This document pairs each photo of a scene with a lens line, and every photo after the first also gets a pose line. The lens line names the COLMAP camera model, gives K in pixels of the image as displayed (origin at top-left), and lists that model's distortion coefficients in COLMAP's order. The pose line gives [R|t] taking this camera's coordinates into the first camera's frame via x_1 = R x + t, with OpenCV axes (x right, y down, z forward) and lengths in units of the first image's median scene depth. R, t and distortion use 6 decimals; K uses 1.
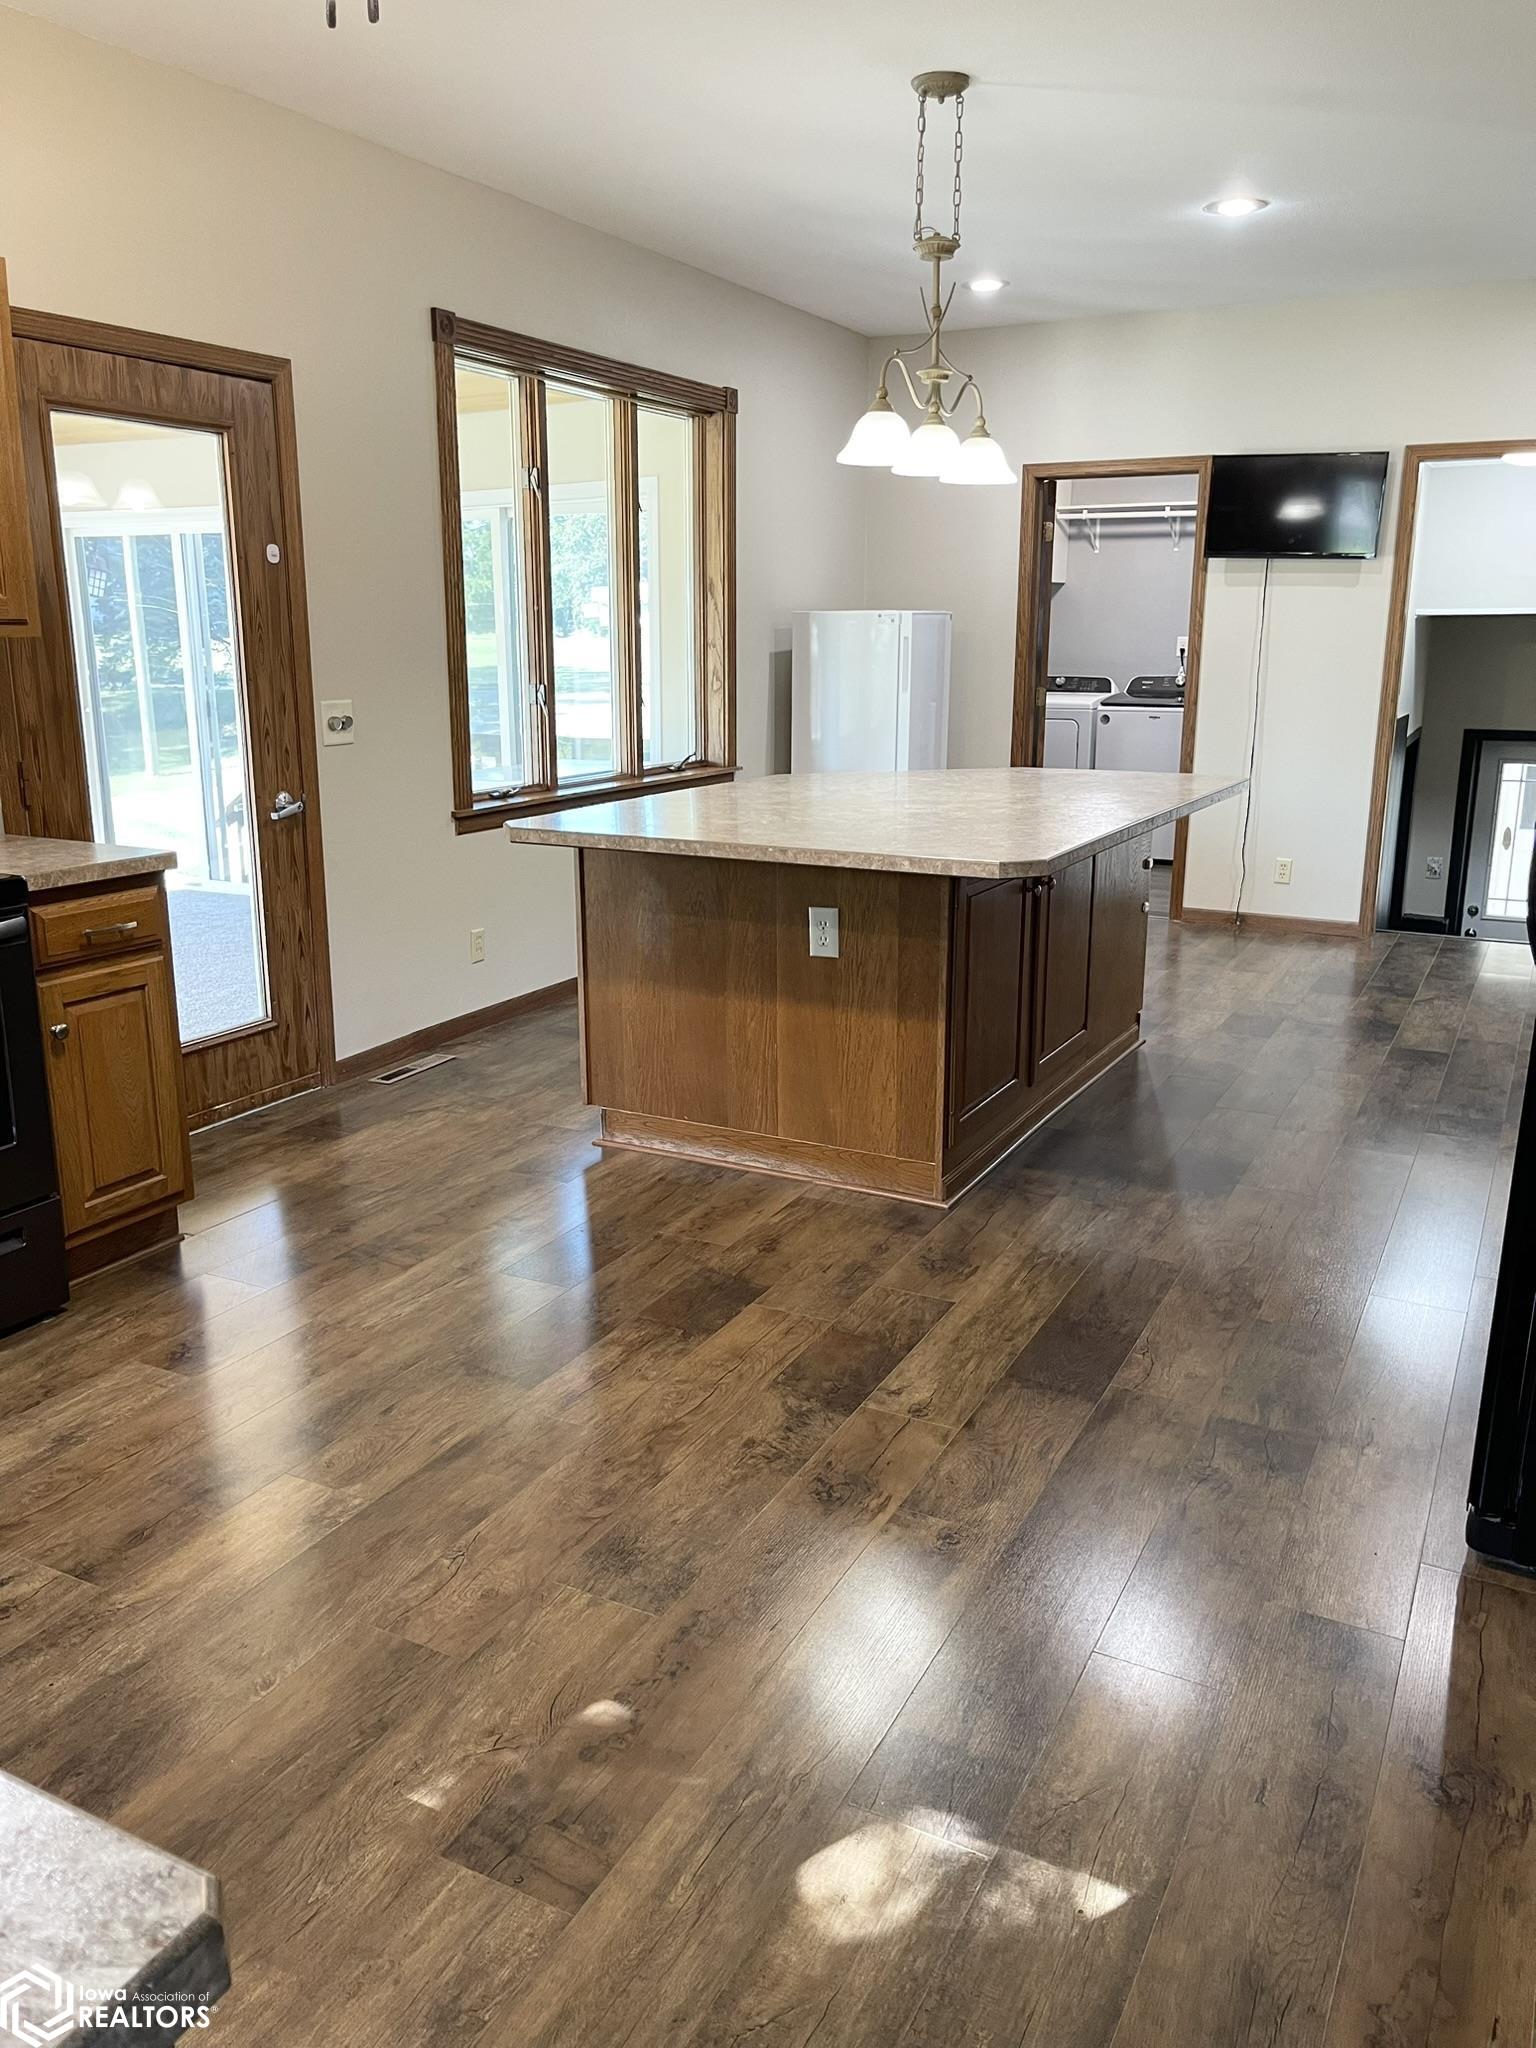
lens RADIAL K [[1531.4, 0, 762.3], [0, 1531.4, 1013.1], [0, 0, 1]] dist [0.040027, -0.051346]
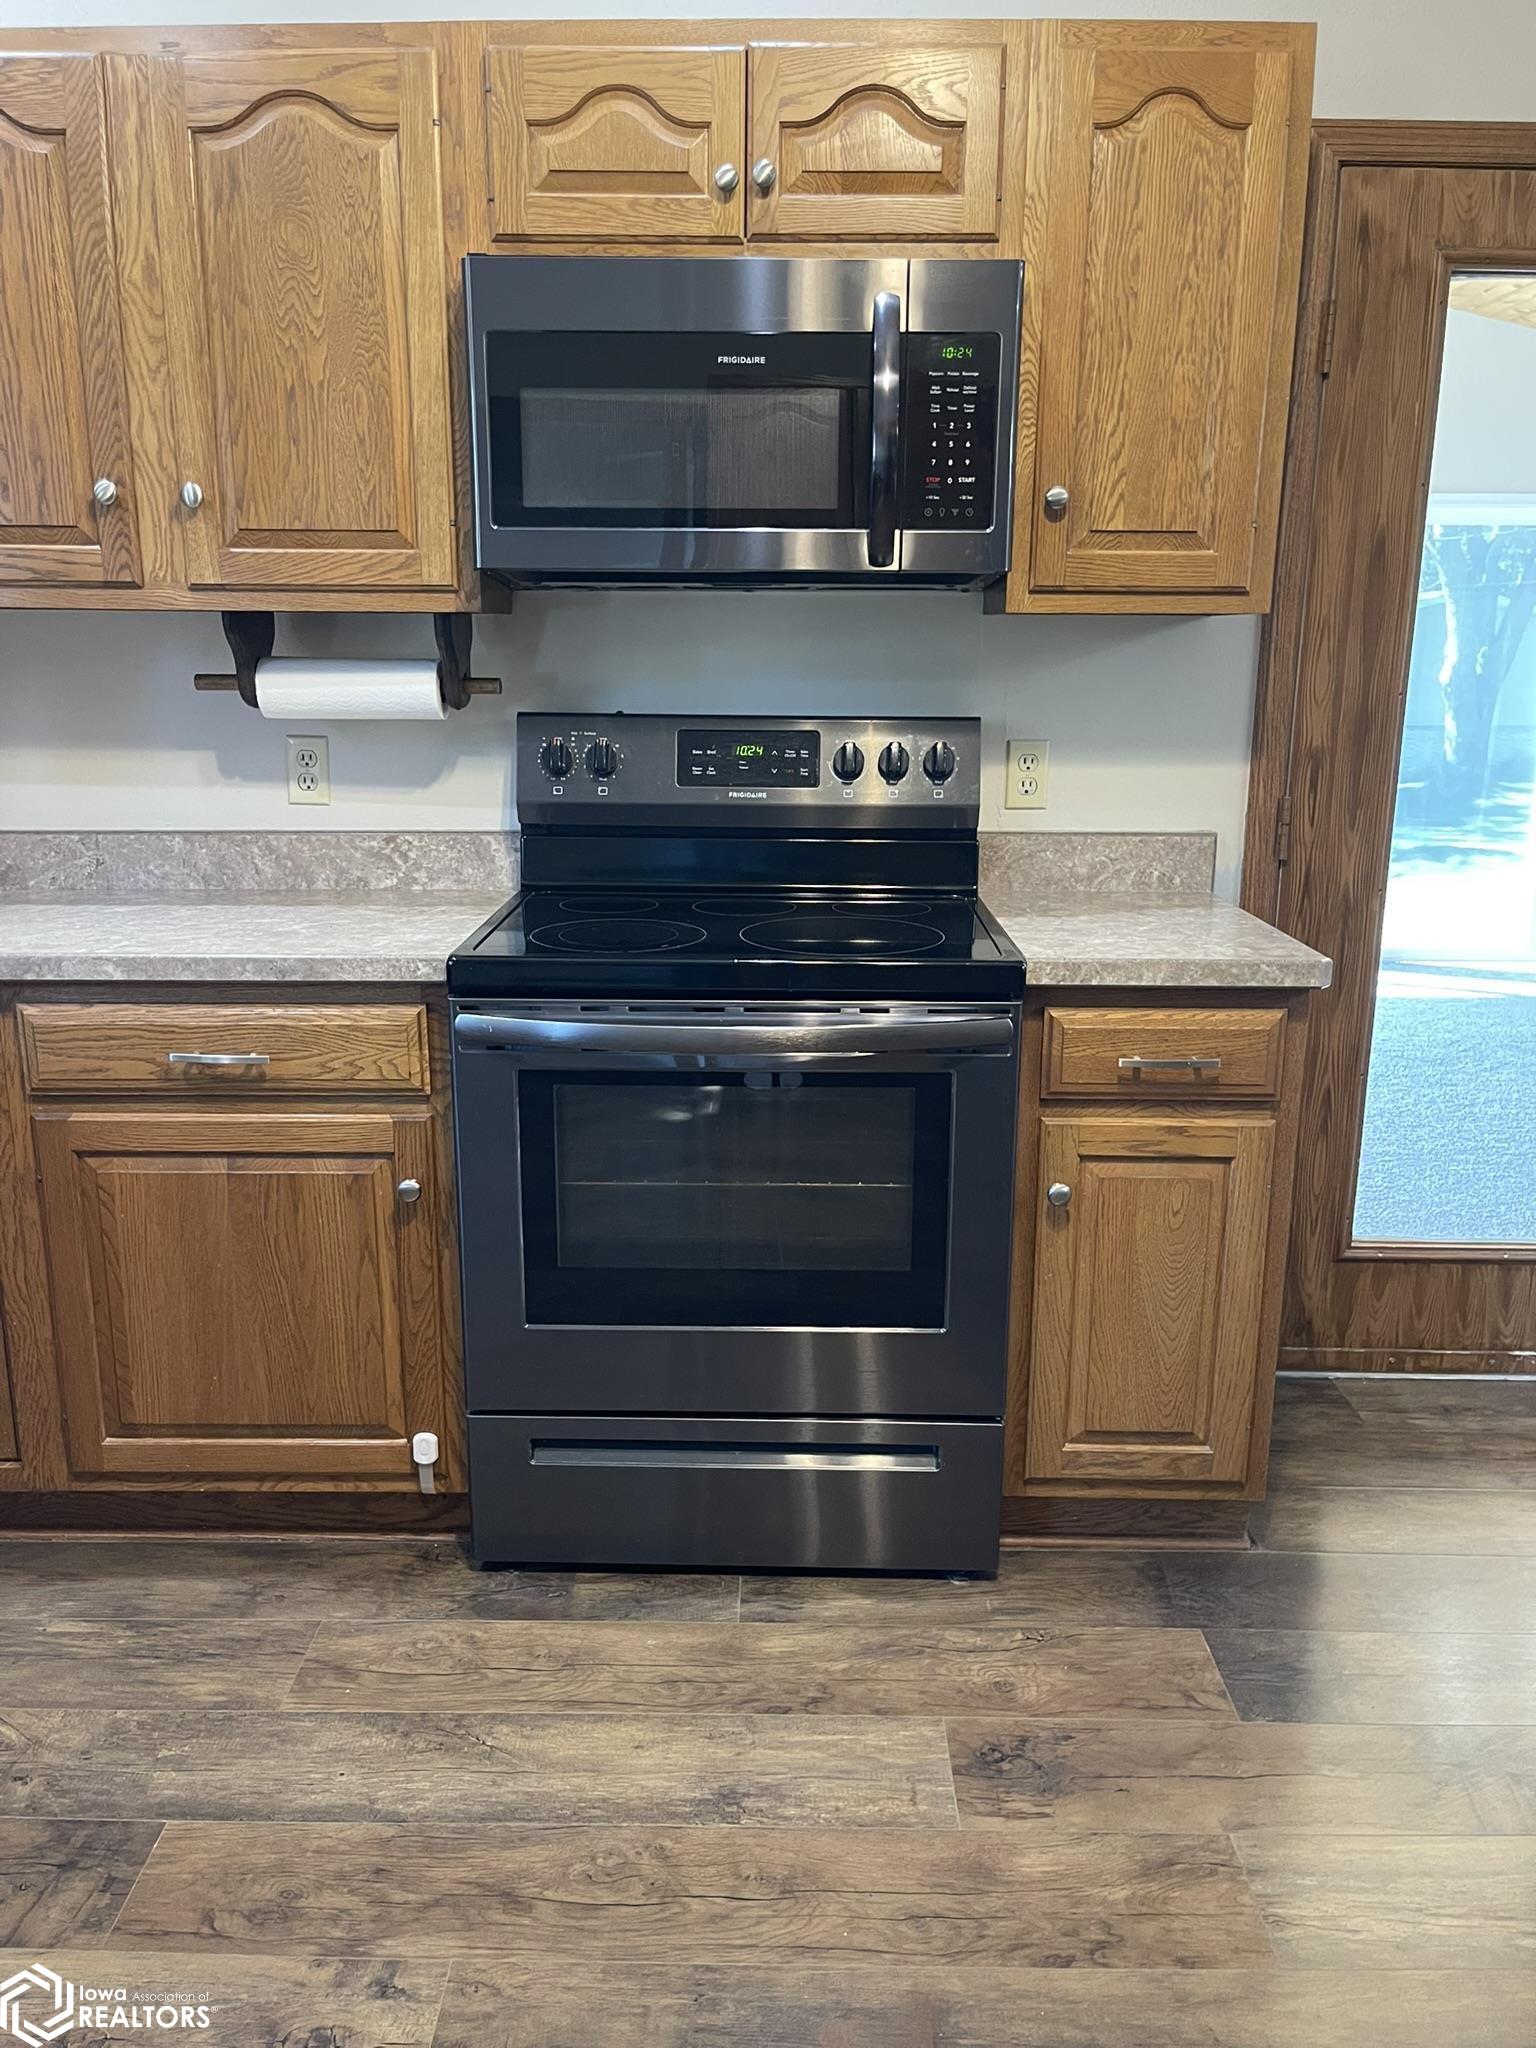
lens RADIAL K [[1531.4, 0, 768.7], [0, 1531.4, 1035.8], [0, 0, 1]] dist [0.040027, -0.051346]
pose [[0.449800, 0.209499, -0.868211, 0.053799], [-0.217932, 0.968461, 0.120784, -0.106952], [0.866133, 0.134882, 0.481270, 0.550947]]
